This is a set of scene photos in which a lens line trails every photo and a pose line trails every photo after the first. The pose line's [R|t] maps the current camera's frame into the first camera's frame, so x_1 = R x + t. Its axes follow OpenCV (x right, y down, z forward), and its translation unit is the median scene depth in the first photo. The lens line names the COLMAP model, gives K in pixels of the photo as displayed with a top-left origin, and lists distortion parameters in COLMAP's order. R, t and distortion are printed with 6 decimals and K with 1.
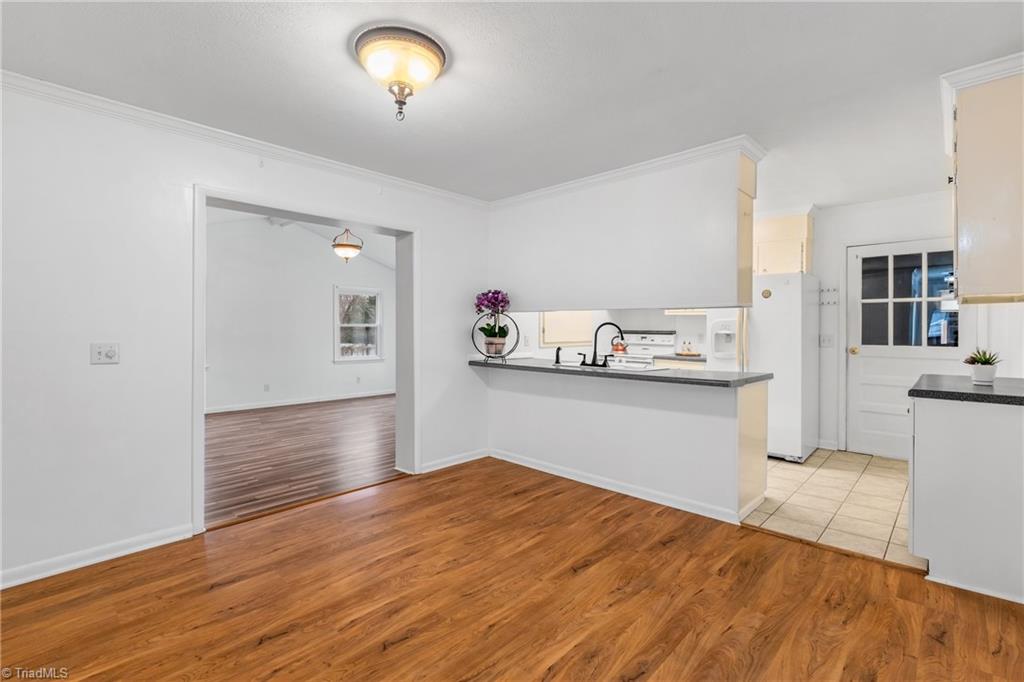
lens RADIAL K [[468.0, 0, 512.7], [0, 468.0, 337.0], [0, 0, 1]] dist [-0.000840, -0.000019]
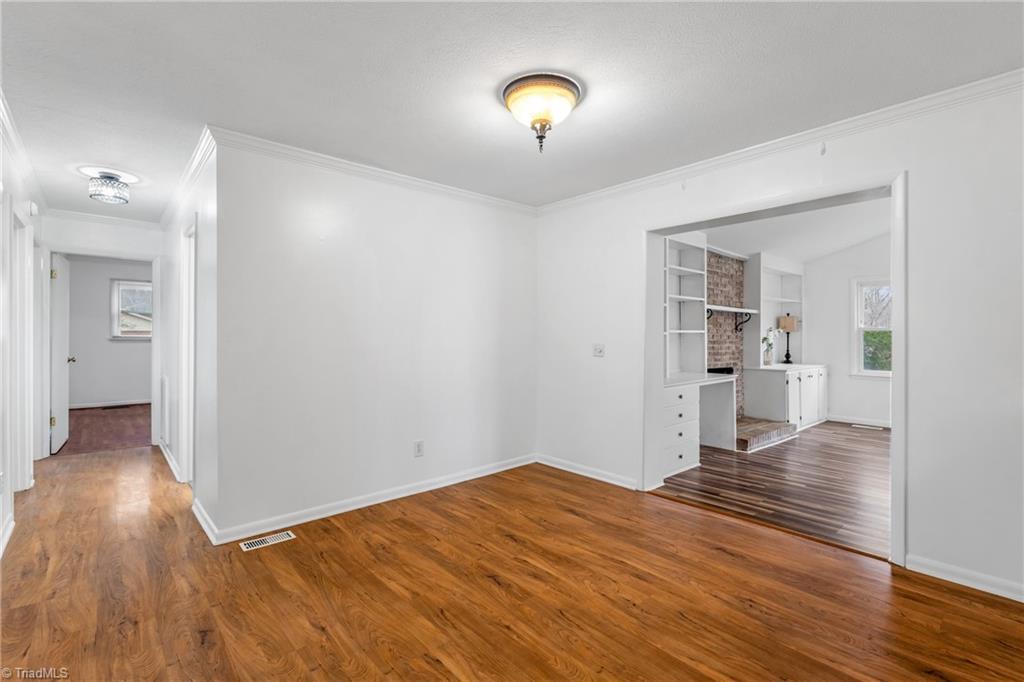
lens RADIAL K [[468.0, 0, 512.7], [0, 468.0, 337.0], [0, 0, 1]] dist [-0.000840, -0.000019]
pose [[-0.090435, 0.005576, -0.995887, 0.623958], [-0.017985, 0.999812, 0.007231, -0.012355], [0.995740, 0.018565, -0.090317, 0.708703]]
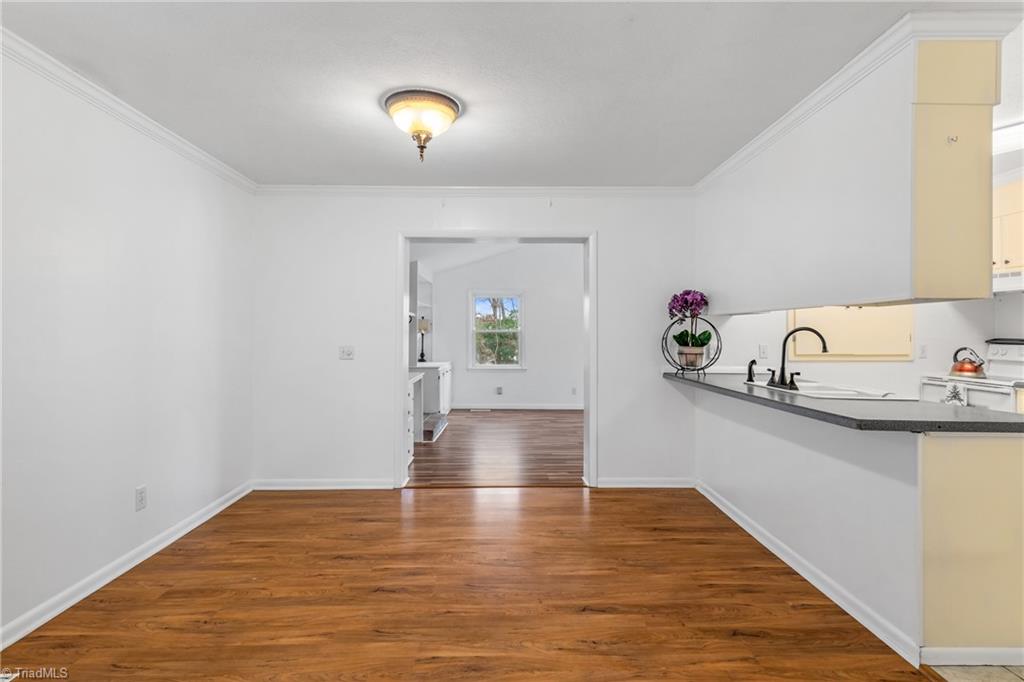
lens RADIAL K [[523.4, 0, 510.0], [0, 523.4, 332.2], [0, 0, 1]] dist [0.000106, -0.000212]
pose [[0.697929, -0.004814, -0.716151, 0.597751], [-0.012453, 0.999745, -0.018856, -0.003668], [0.716059, 0.022079, 0.697691, 0.159458]]
